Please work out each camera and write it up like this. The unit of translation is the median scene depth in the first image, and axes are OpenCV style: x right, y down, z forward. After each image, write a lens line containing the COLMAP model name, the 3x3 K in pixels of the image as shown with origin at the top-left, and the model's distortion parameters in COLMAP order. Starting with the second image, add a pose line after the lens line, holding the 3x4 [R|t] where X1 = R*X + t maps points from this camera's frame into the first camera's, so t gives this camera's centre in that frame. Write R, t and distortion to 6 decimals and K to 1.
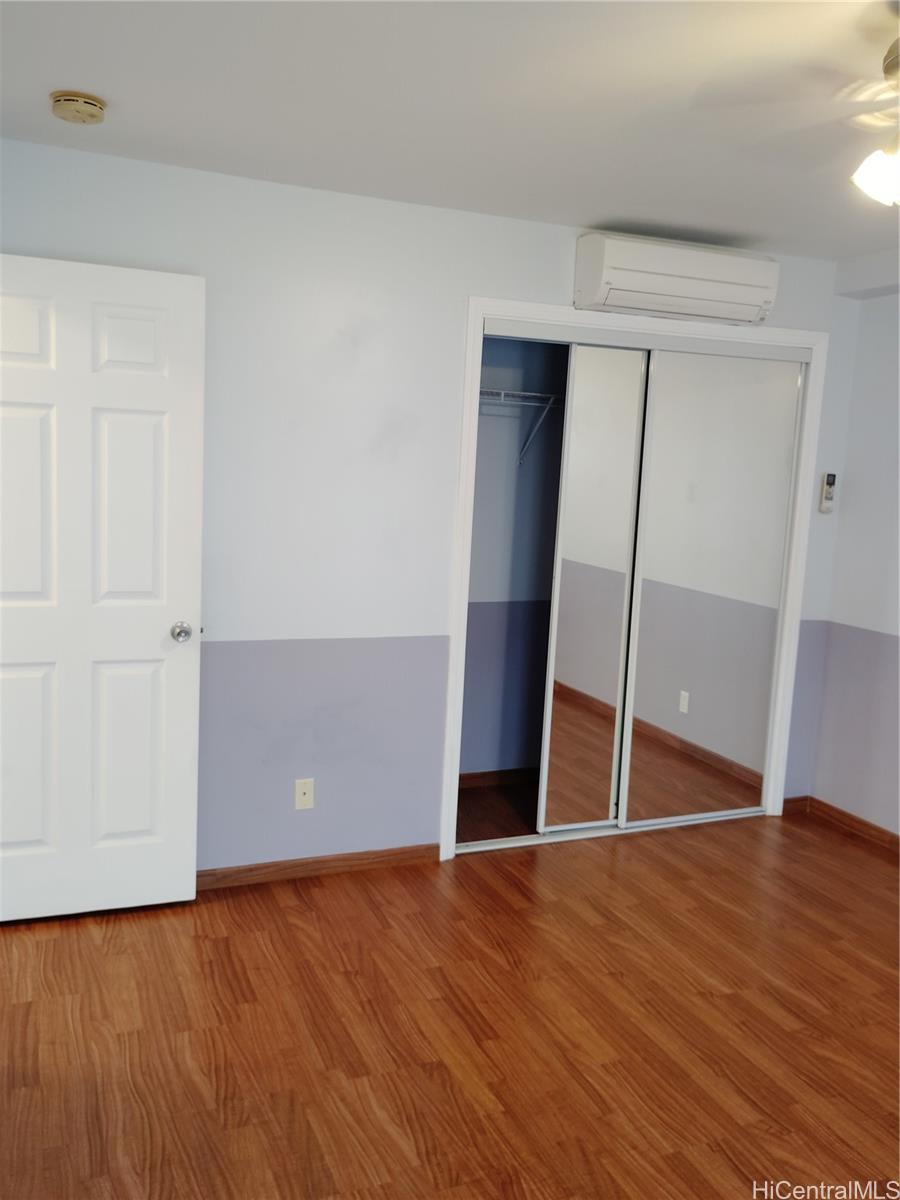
lens RADIAL K [[1010.1, 0, 450.0], [0, 1010.1, 600.0], [0, 0, 1]] dist [0.054151, -0.069124]
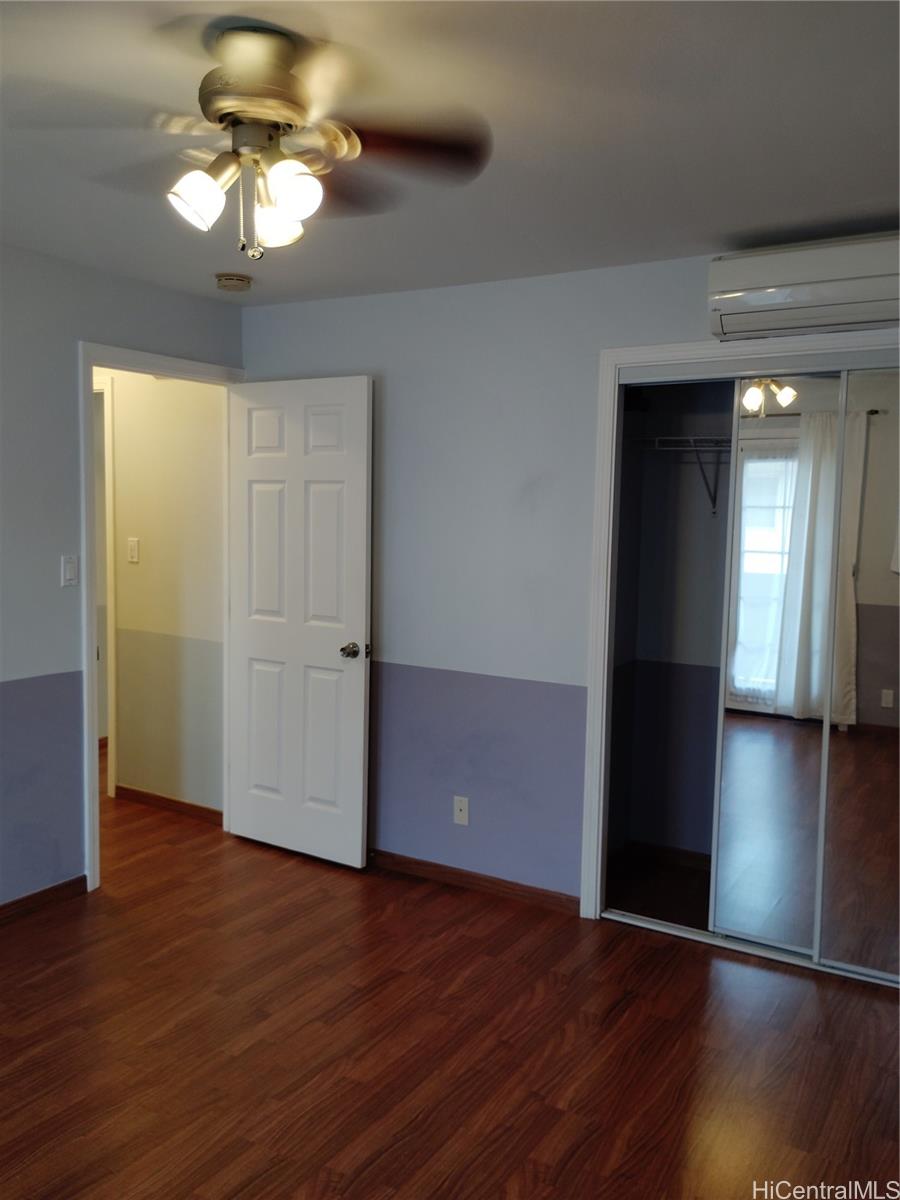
lens RADIAL K [[1010.1, 0, 450.0], [0, 1010.1, 600.0], [0, 0, 1]] dist [0.054151, -0.069124]
pose [[0.580637, 0.037625, -0.813293, 0.851531], [-0.105904, 0.993935, -0.029627, -0.006683], [0.807245, 0.103334, 0.581100, 0.355047]]
